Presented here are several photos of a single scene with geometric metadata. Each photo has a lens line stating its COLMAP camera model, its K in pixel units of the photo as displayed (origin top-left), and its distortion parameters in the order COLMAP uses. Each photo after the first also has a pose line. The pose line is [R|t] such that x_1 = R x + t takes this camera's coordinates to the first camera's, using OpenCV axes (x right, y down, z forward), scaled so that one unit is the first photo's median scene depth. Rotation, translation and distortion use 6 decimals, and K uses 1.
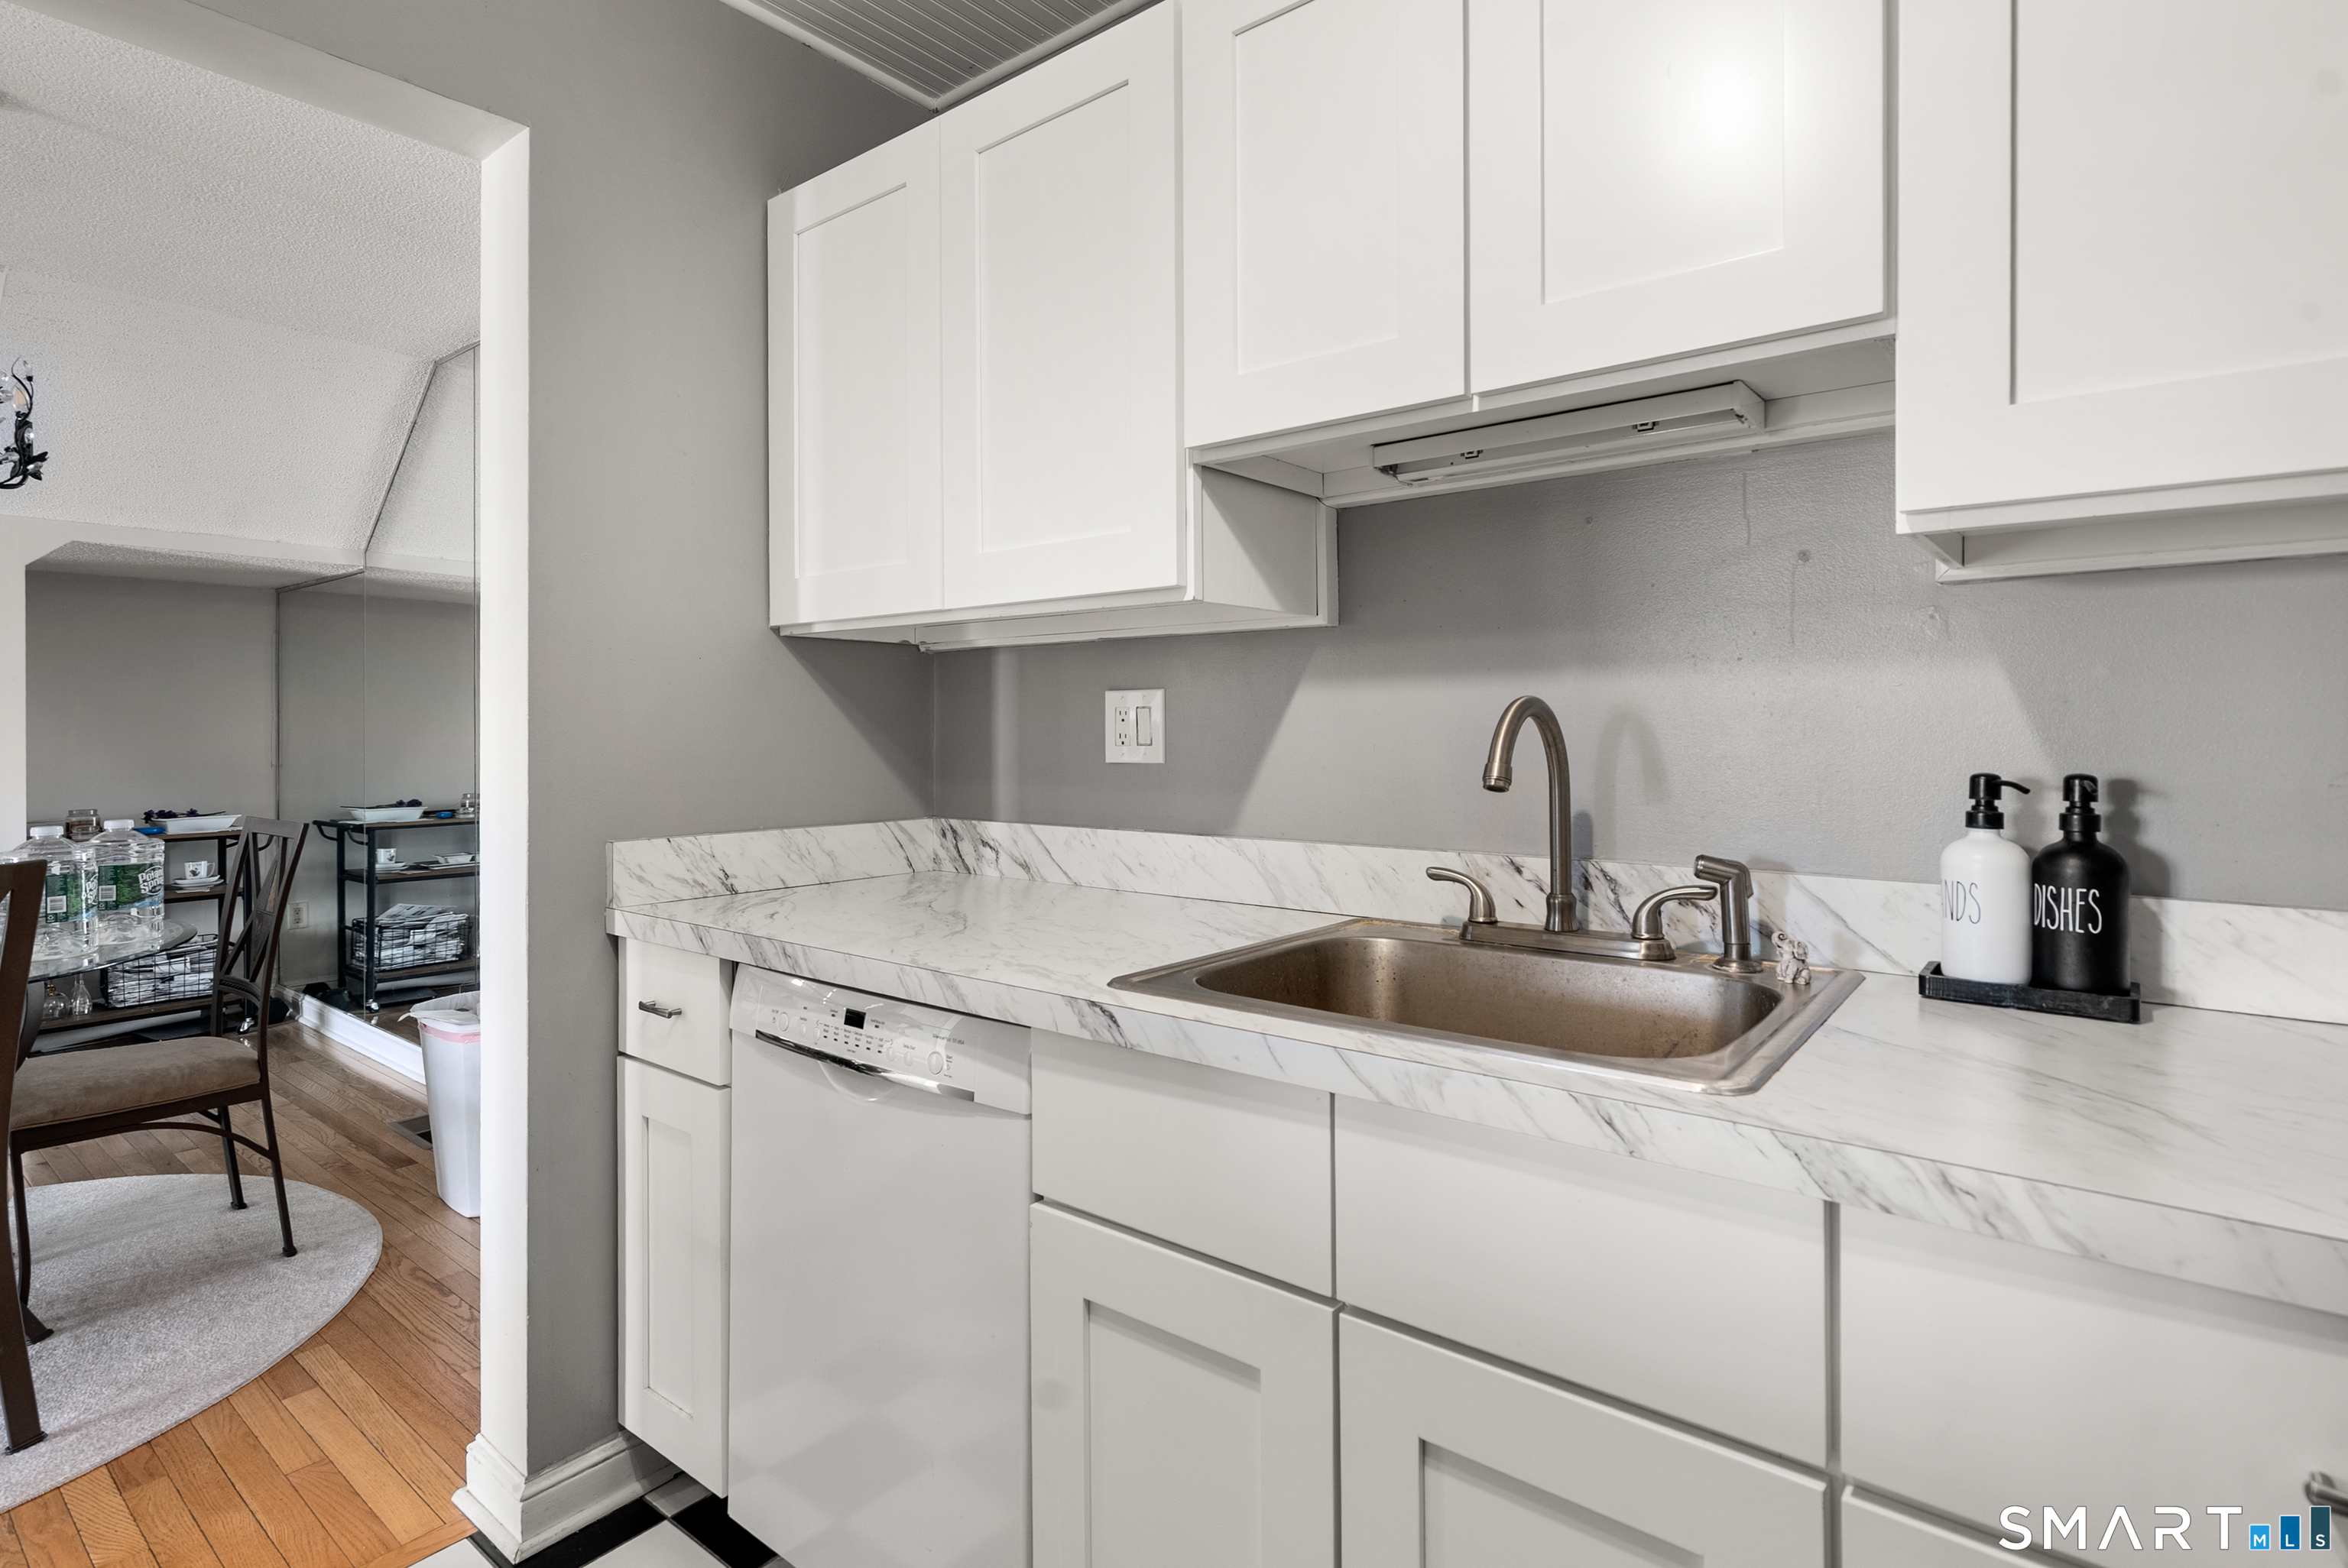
lens RADIAL K [[1130.6, 0, 1178.6], [0, 1130.6, 732.4], [0, 0, 1]] dist [-0.004066, -0.000087]
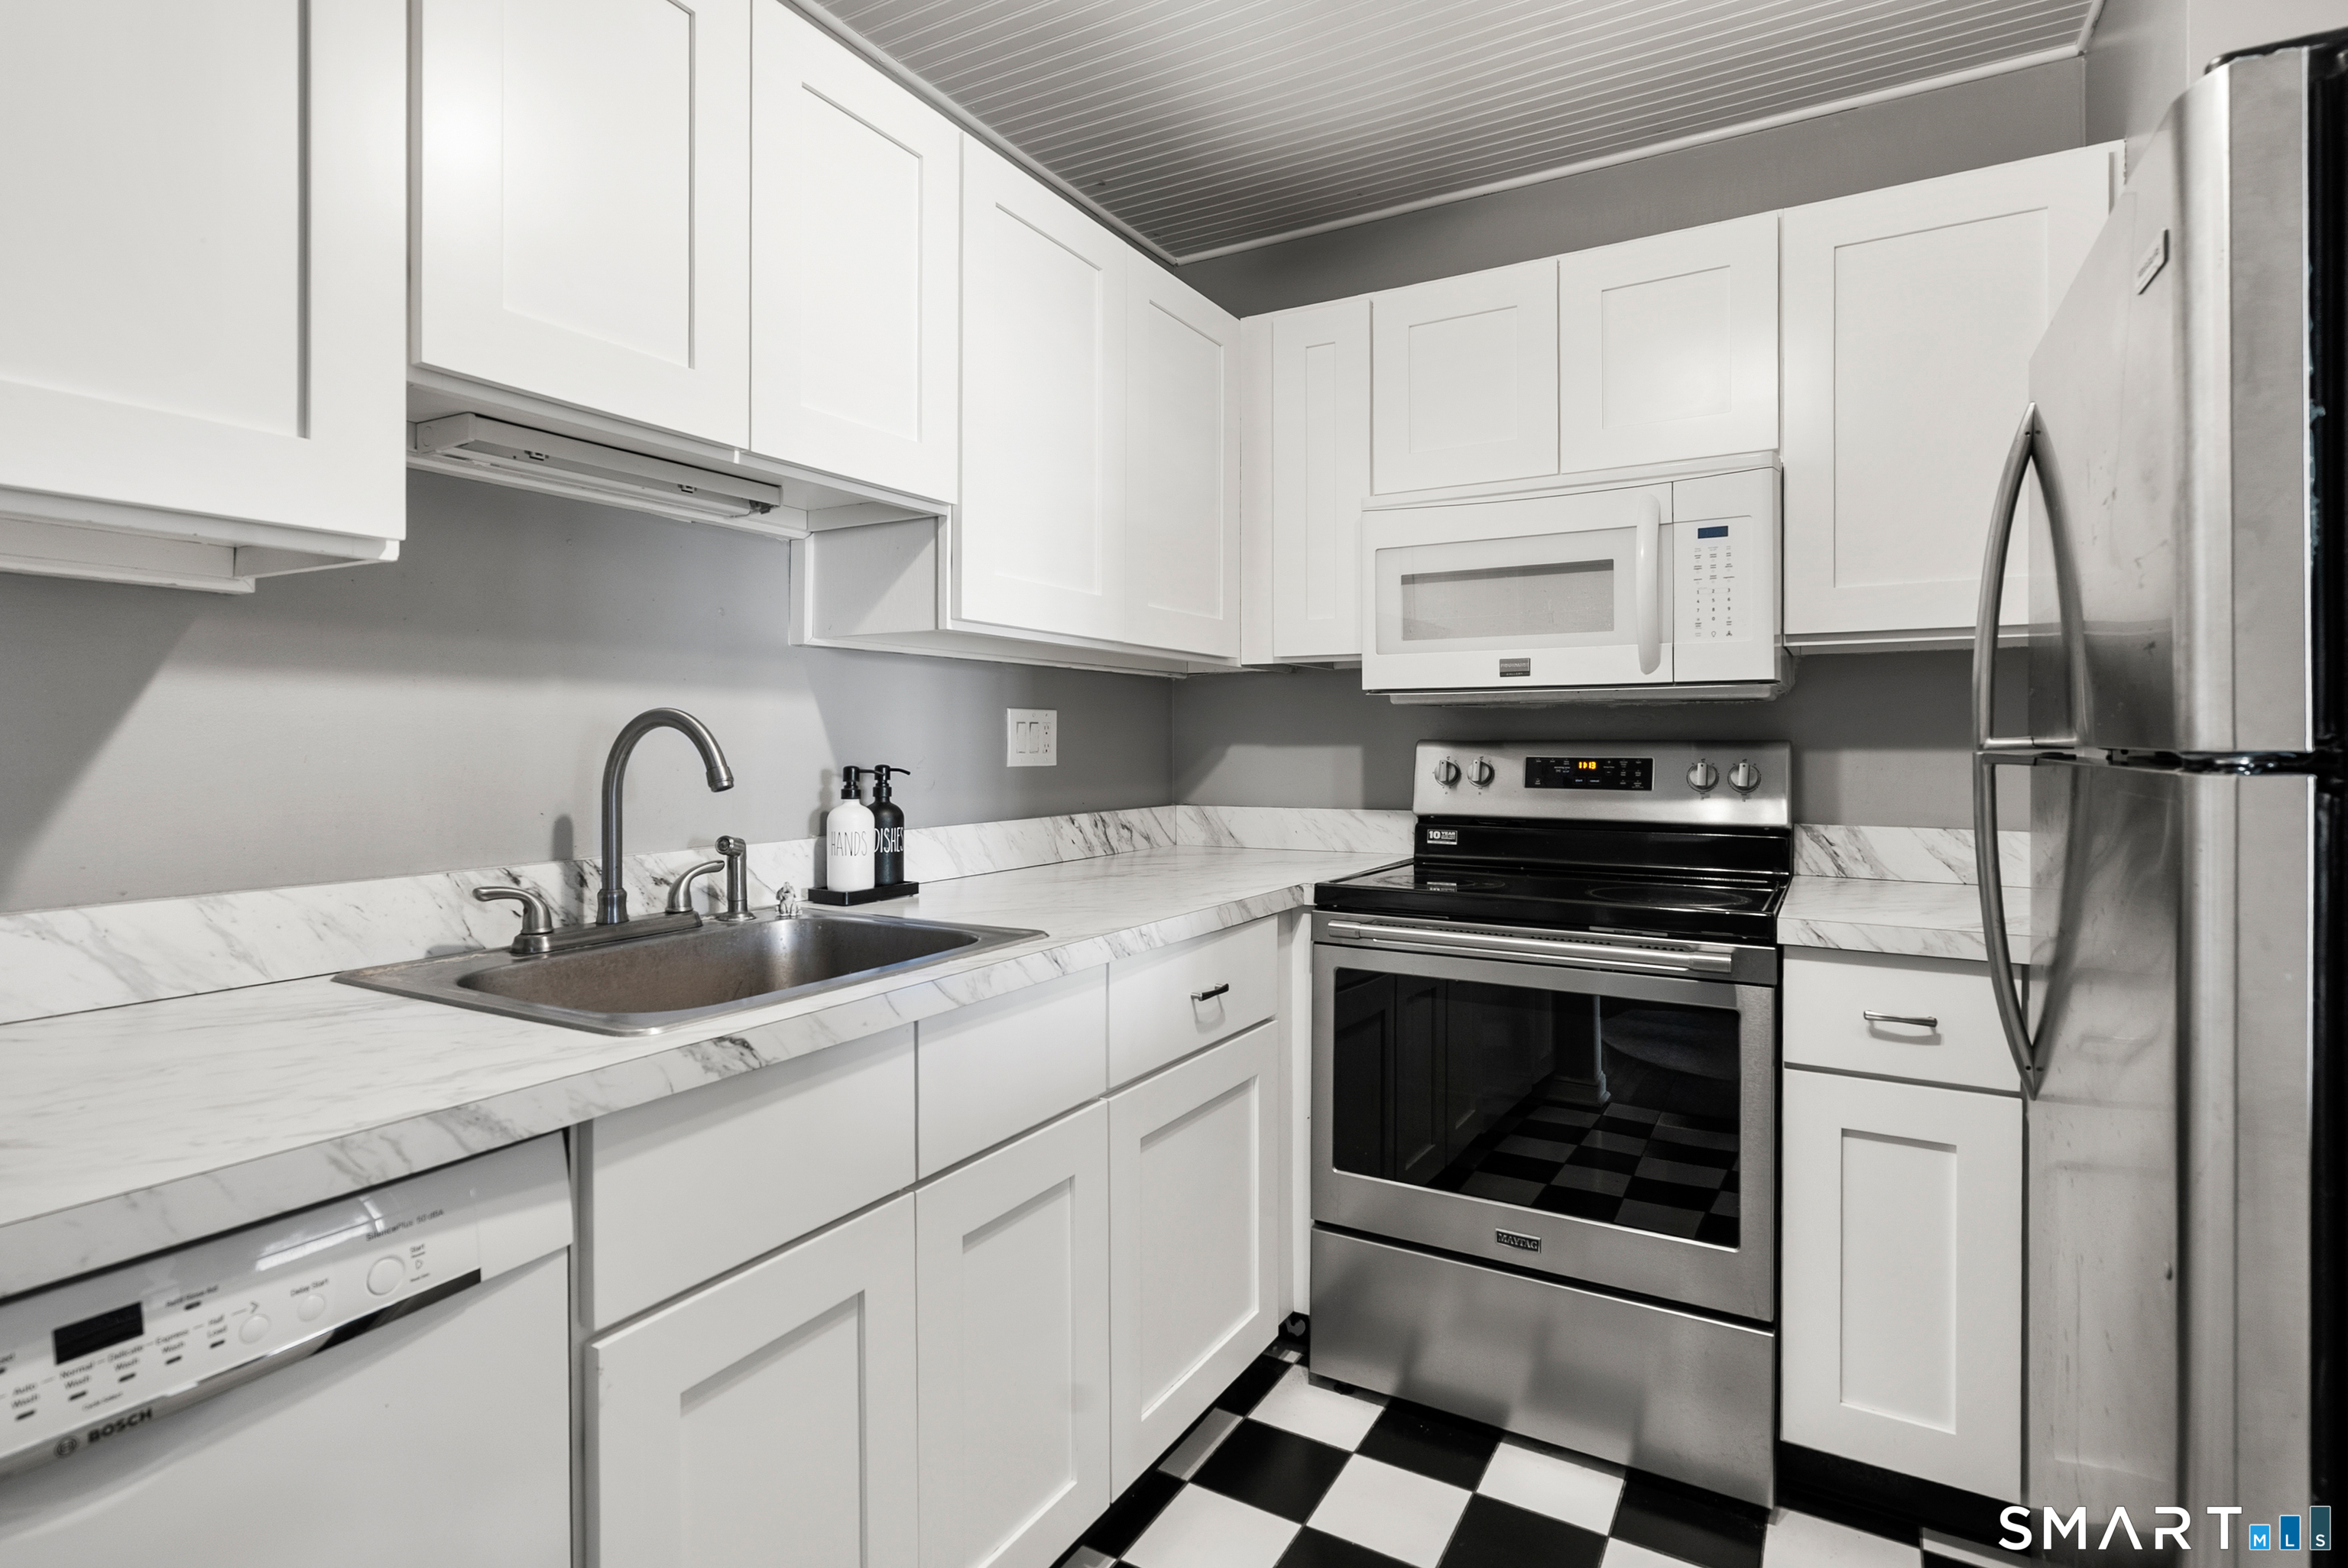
lens RADIAL K [[1150.1, 0, 1175.0], [0, 1150.1, 751.1], [0, 0, 1]] dist [0.001500, 0.000609]
pose [[-0.126043, -0.009796, 0.991976, -1.069236], [-0.002761, 0.999951, 0.009524, -0.003027], [-0.992021, -0.001538, -0.126063, 0.773692]]
